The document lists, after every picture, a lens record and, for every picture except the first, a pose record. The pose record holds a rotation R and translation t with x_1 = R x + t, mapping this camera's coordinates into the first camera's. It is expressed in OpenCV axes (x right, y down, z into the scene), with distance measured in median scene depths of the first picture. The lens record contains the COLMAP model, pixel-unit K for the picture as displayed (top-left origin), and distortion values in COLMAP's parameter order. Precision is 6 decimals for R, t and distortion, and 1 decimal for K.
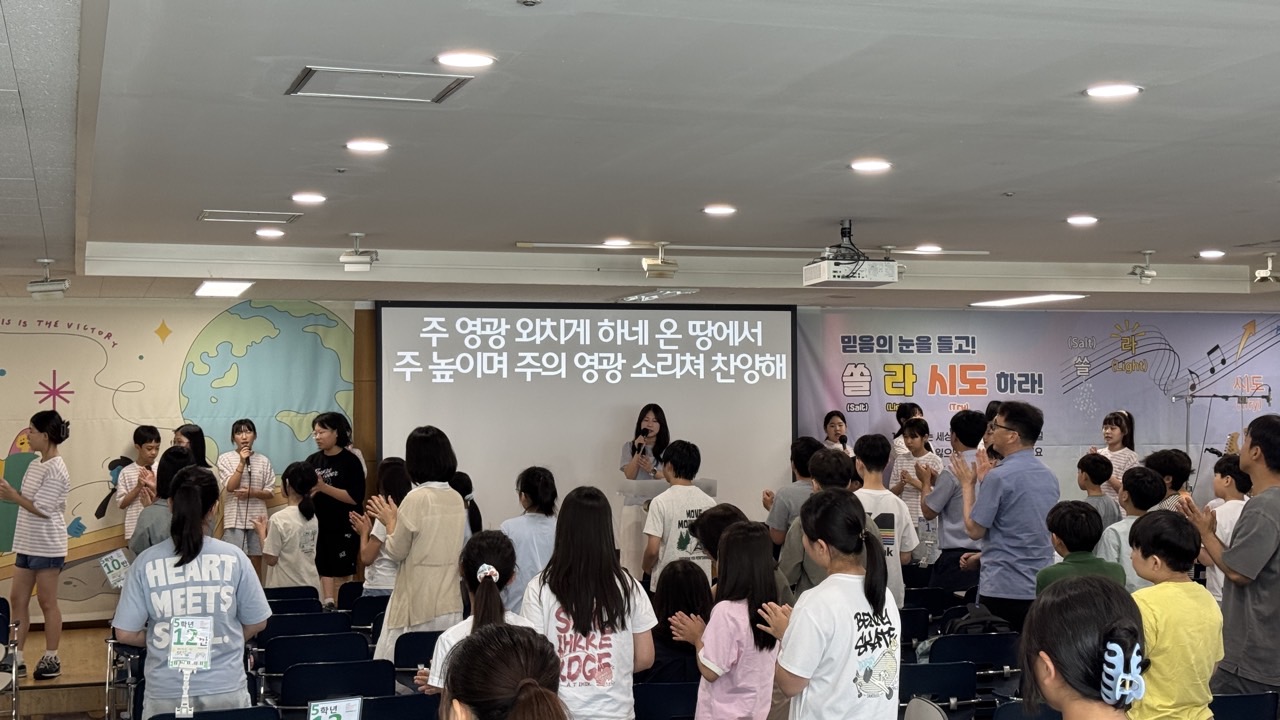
lens RADIAL K [[1785.4, 0, 635.3], [0, 1785.4, 370.4], [0, 0, 1]] dist [0.121231, 0.000000]
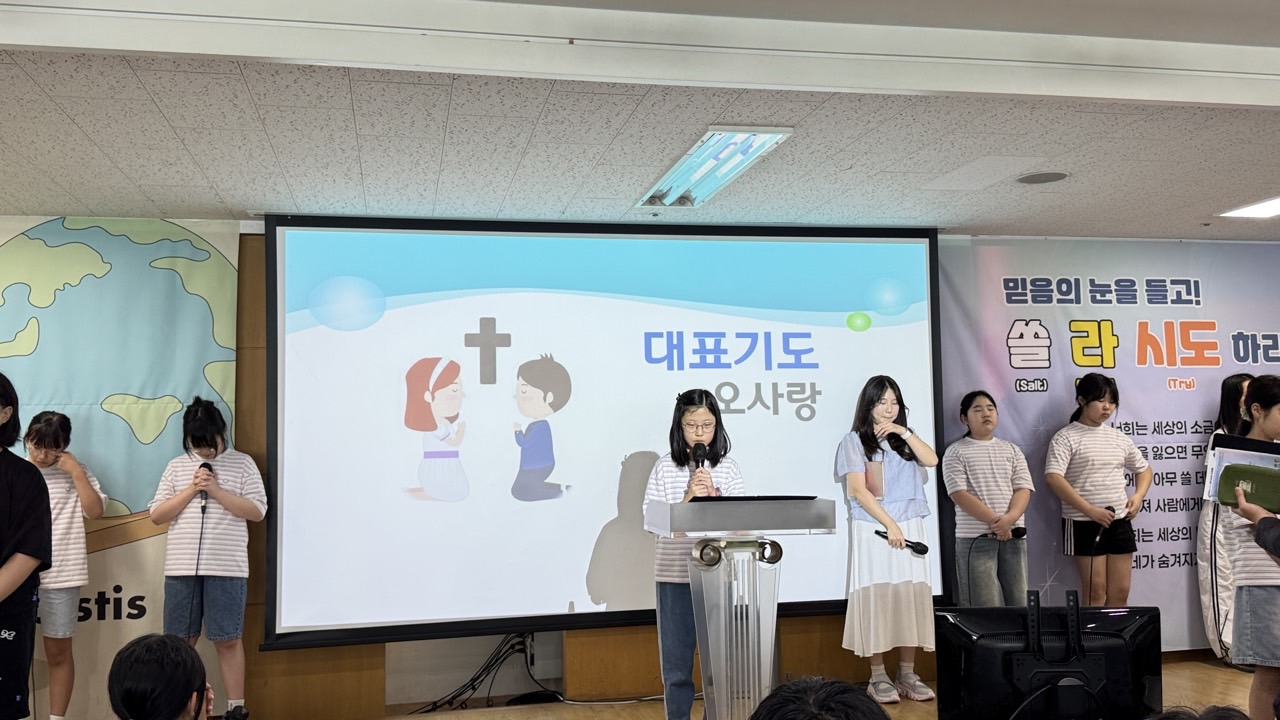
lens RADIAL K [[1117.8, 0, 632.4], [0, 1117.8, 368.2], [0, 0, 1]] dist [0.145627, -0.290365]
pose [[0.995451, -0.021109, -0.092910, 0.016748], [0.016997, 0.998850, -0.044825, 0.033100], [0.093750, 0.043042, 0.994665, 0.608928]]
